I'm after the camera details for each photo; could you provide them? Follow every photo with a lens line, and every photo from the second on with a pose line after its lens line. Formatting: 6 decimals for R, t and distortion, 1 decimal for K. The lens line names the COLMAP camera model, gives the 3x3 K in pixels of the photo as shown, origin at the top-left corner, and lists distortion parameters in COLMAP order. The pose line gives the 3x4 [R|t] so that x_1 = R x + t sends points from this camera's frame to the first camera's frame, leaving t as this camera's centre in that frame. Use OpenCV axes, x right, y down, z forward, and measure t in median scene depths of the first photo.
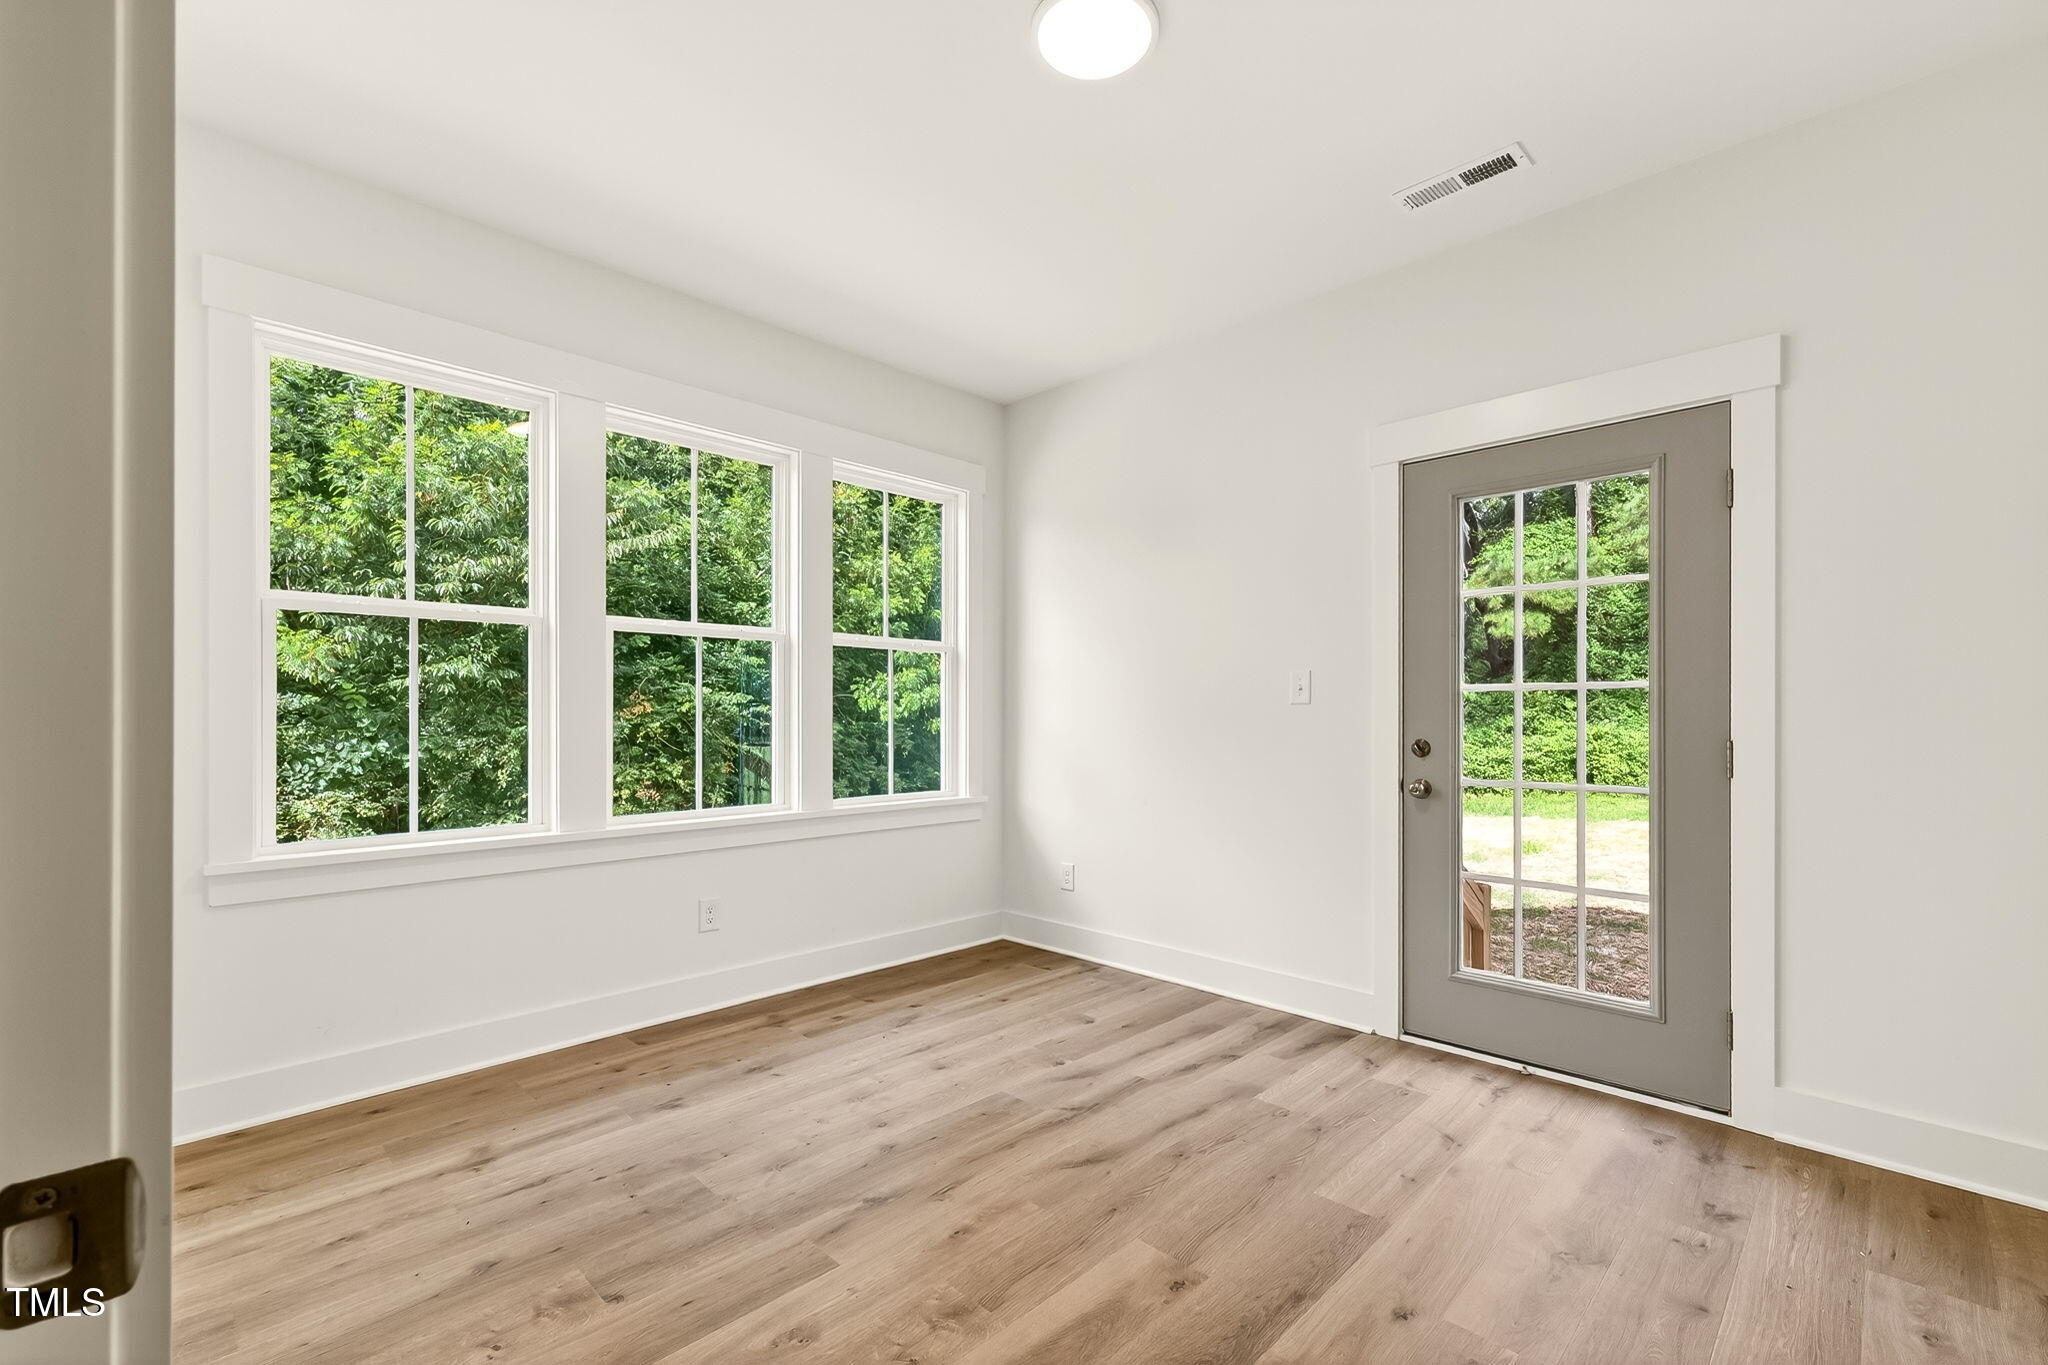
lens RADIAL K [[866.7, 0, 1030.3], [0, 866.7, 681.7], [0, 0, 1]] dist [0.003212, 0.000079]
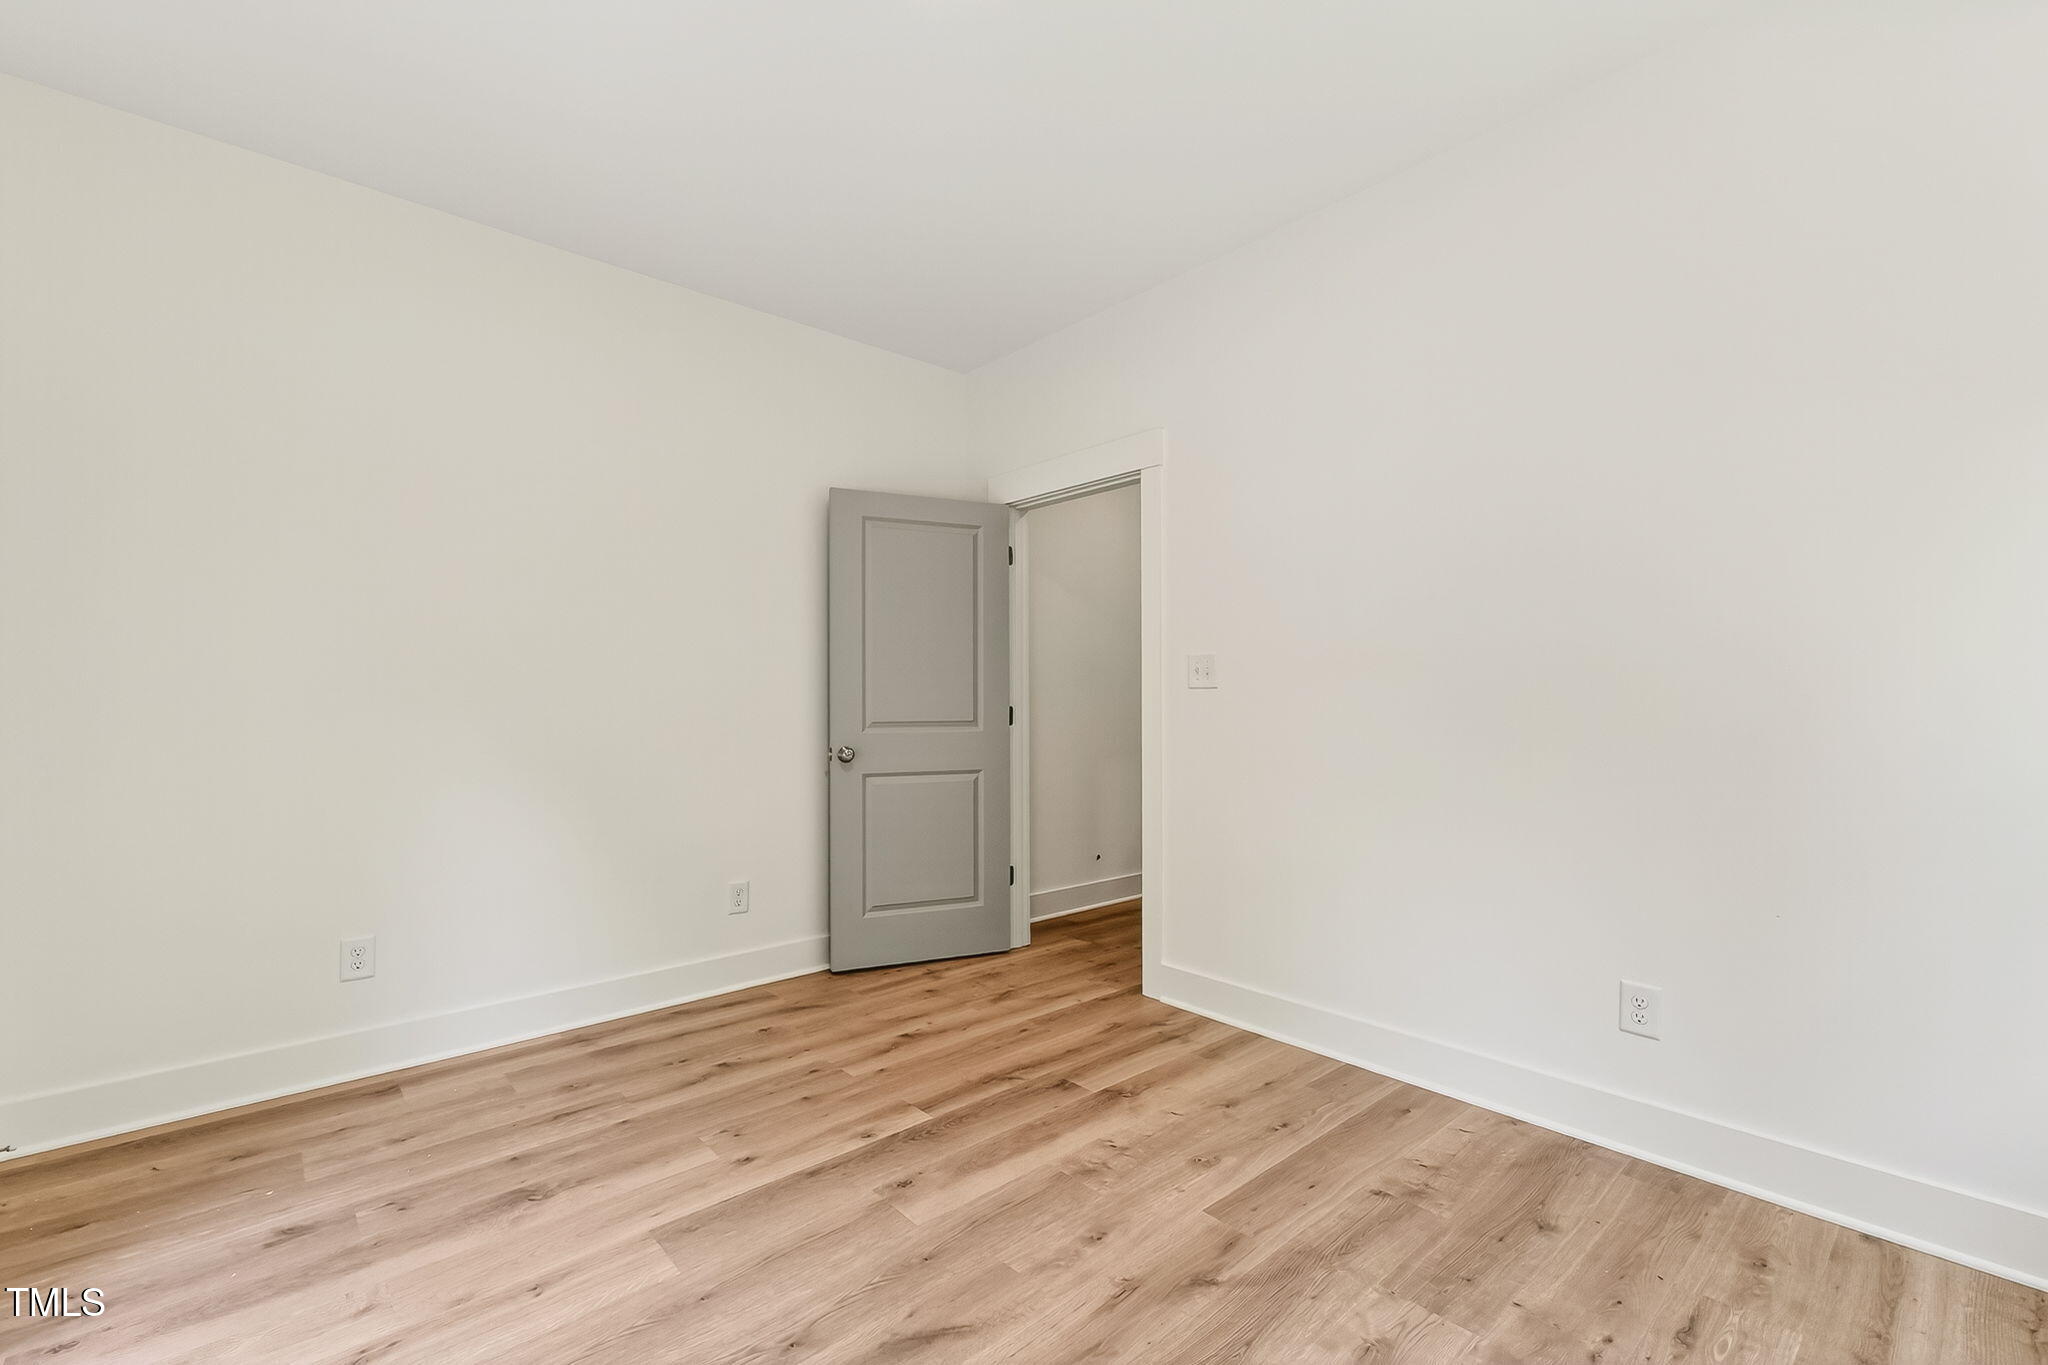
lens RADIAL K [[866.7, 0, 1030.3], [0, 866.7, 681.7], [0, 0, 1]] dist [0.003212, 0.000079]
pose [[-0.998472, 0.003551, 0.055140, -0.064966], [0.000177, 0.998134, -0.061066, 0.078972], [-0.055254, -0.060963, -0.996610, 2.067914]]
